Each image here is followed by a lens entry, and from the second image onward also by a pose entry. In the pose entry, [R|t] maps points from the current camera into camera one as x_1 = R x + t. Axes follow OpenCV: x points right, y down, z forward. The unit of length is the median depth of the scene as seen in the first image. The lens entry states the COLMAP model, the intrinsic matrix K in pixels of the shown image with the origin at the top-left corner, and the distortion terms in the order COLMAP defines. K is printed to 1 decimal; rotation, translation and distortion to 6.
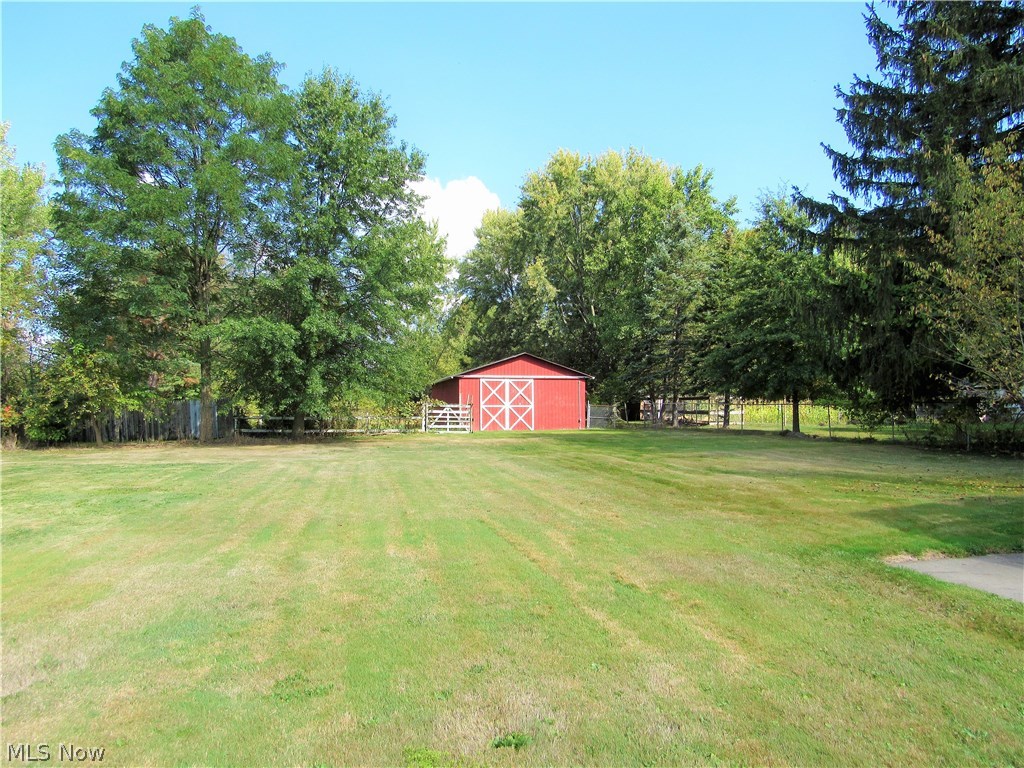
lens RADIAL K [[712.2, 0, 512.0], [0, 712.2, 384.0], [0, 0, 1]] dist [-0.001051, -0.000863]
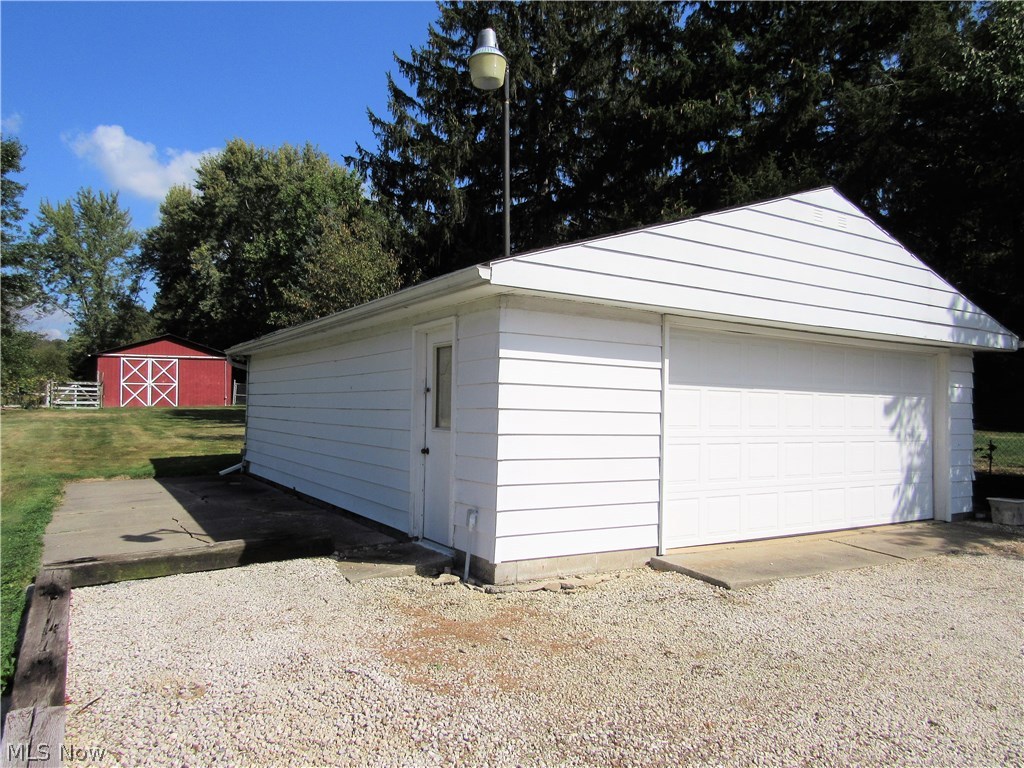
lens RADIAL K [[722.8, 0, 512.0], [0, 722.8, 384.0], [0, 0, 1]] dist [-0.001159, -0.001635]
pose [[0.961429, 0.014975, 0.274645, 0.217910], [-0.024575, 0.999200, 0.031546, -0.015860], [-0.273953, -0.037079, 0.961028, -0.185332]]
